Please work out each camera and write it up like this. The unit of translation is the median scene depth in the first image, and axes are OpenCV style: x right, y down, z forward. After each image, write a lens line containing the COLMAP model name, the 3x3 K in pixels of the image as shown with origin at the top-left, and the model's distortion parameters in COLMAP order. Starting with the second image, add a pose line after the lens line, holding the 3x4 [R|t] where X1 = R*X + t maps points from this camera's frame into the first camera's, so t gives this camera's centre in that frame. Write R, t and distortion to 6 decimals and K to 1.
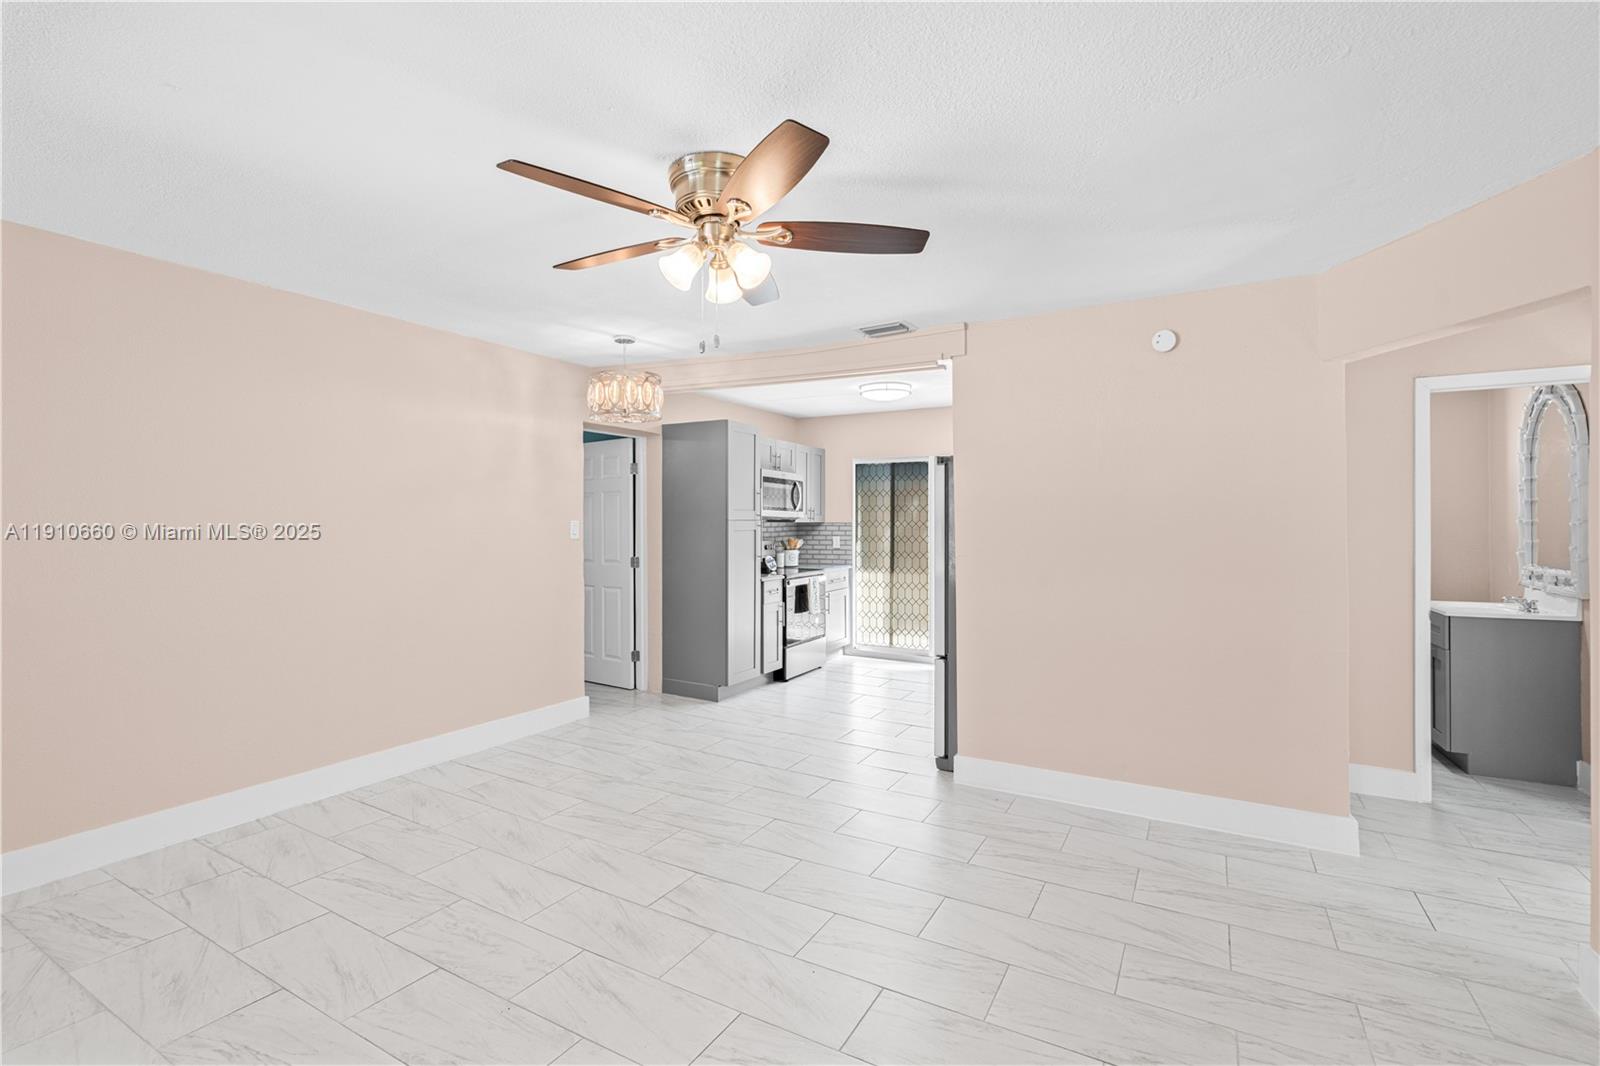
lens RADIAL K [[733.0, 0, 780.3], [0, 733.0, 523.5], [0, 0, 1]] dist [0.000425, 0.000353]
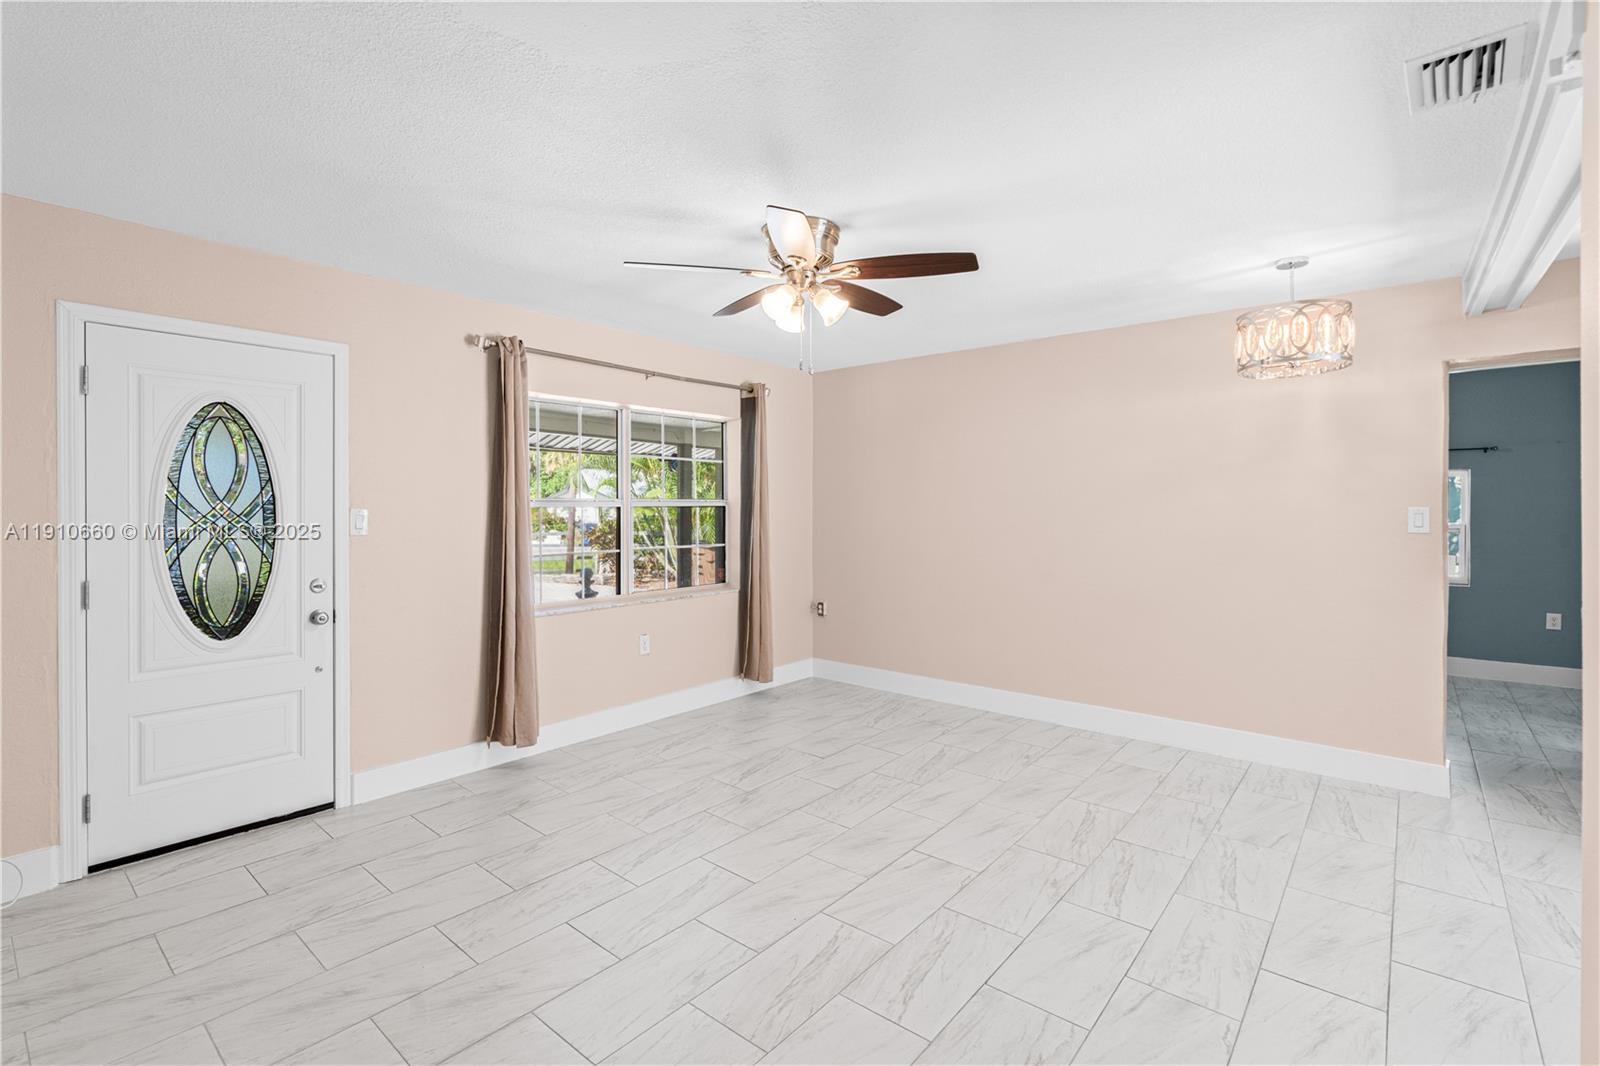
lens RADIAL K [[727.8, 0, 794.3], [0, 727.8, 512.1], [0, 0, 1]] dist [-0.011758, 0.000166]
pose [[-0.168775, 0.003627, -0.985648, 0.566700], [0.001568, 0.999993, 0.003411, -0.002872], [0.985653, -0.000970, -0.168779, 0.597586]]
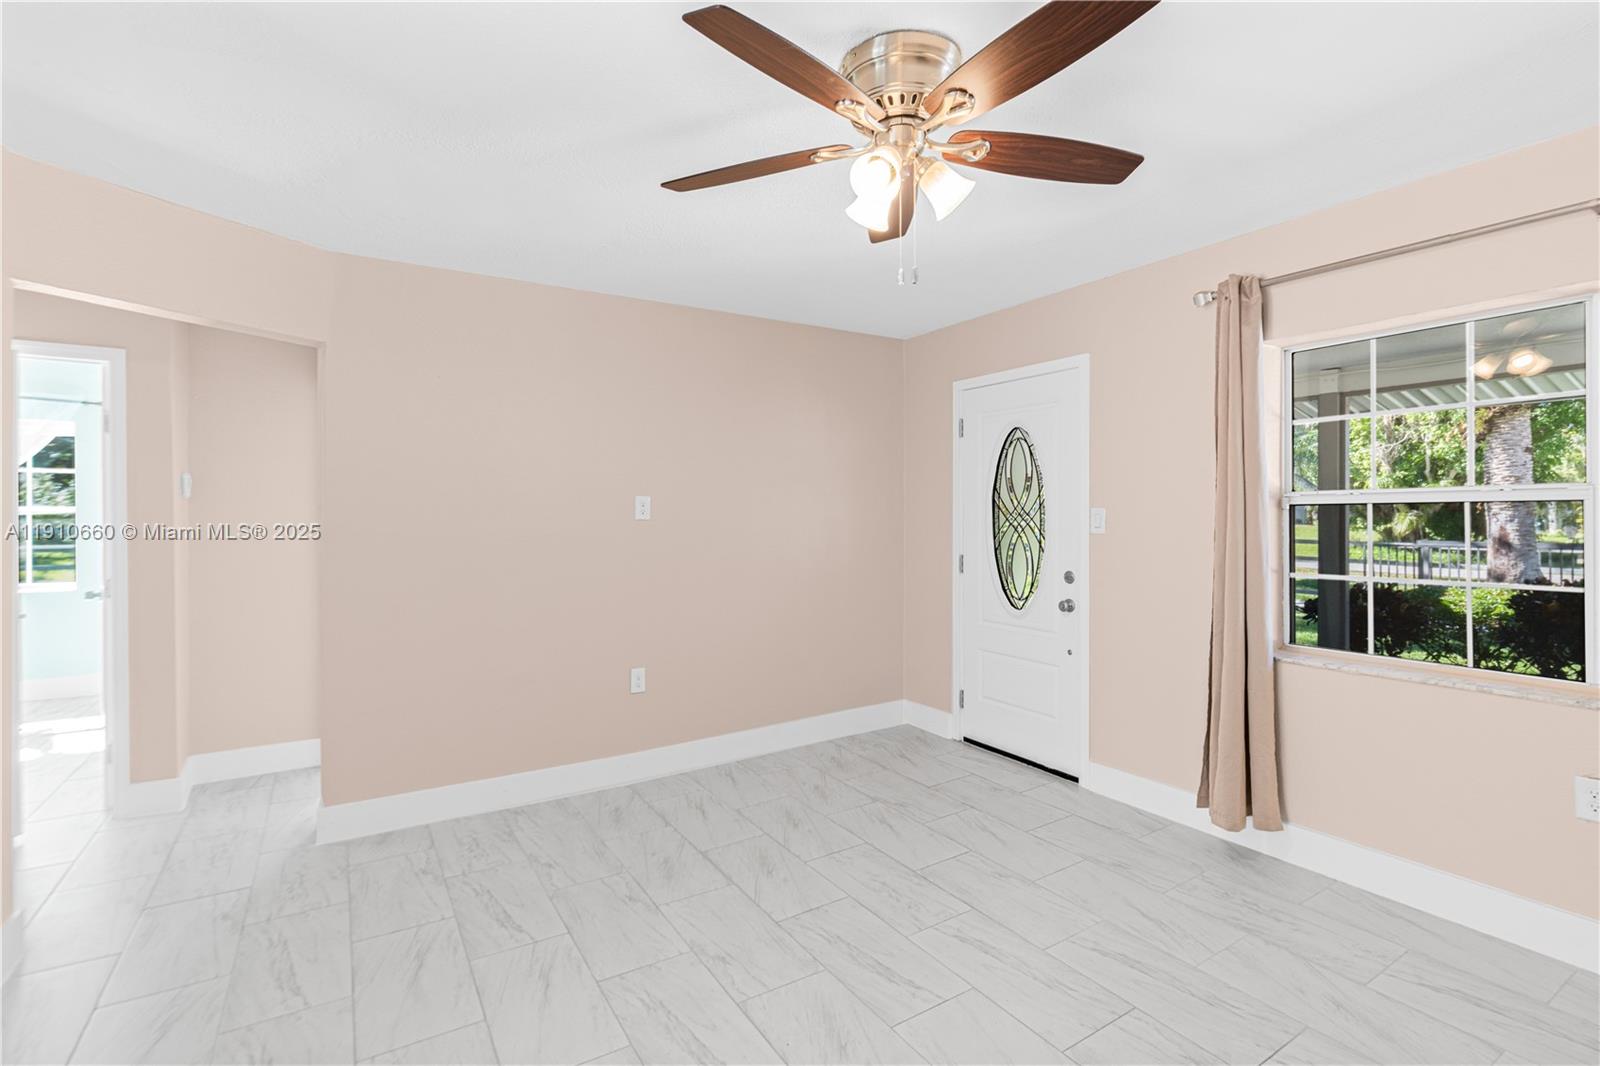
lens RADIAL K [[747.4, 0, 795.7], [0, 747.4, 518.1], [0, 0, 1]] dist [-0.009178, 0.000152]
pose [[-0.883072, -0.001389, 0.469235, -0.181661], [0.000799, 0.999990, 0.004464, 0.002498], [-0.469236, 0.004317, -0.883062, 0.881711]]
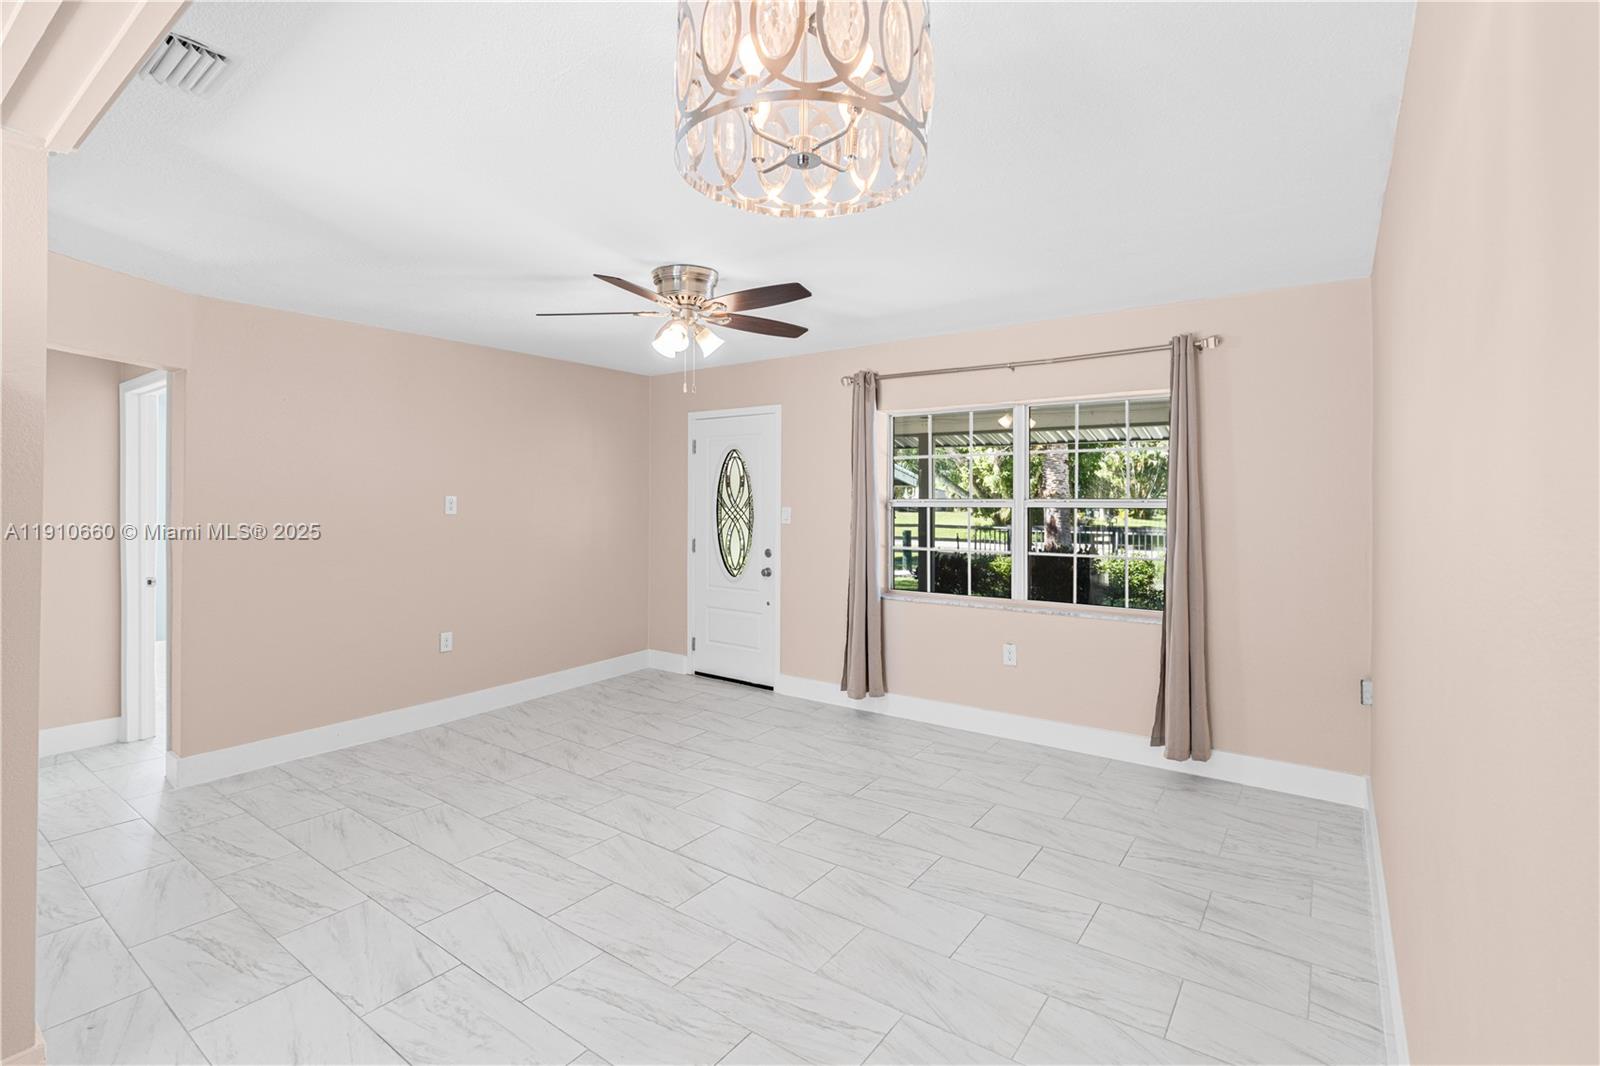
lens RADIAL K [[741.5, 0, 794.4], [0, 741.5, 492.6], [0, 0, 1]] dist [-0.003586, -0.000908]
pose [[-0.995079, -0.005224, 0.098947, -0.225540], [-0.006423, 0.999910, -0.011810, -0.014038], [-0.098877, -0.012387, -0.995023, 1.228296]]
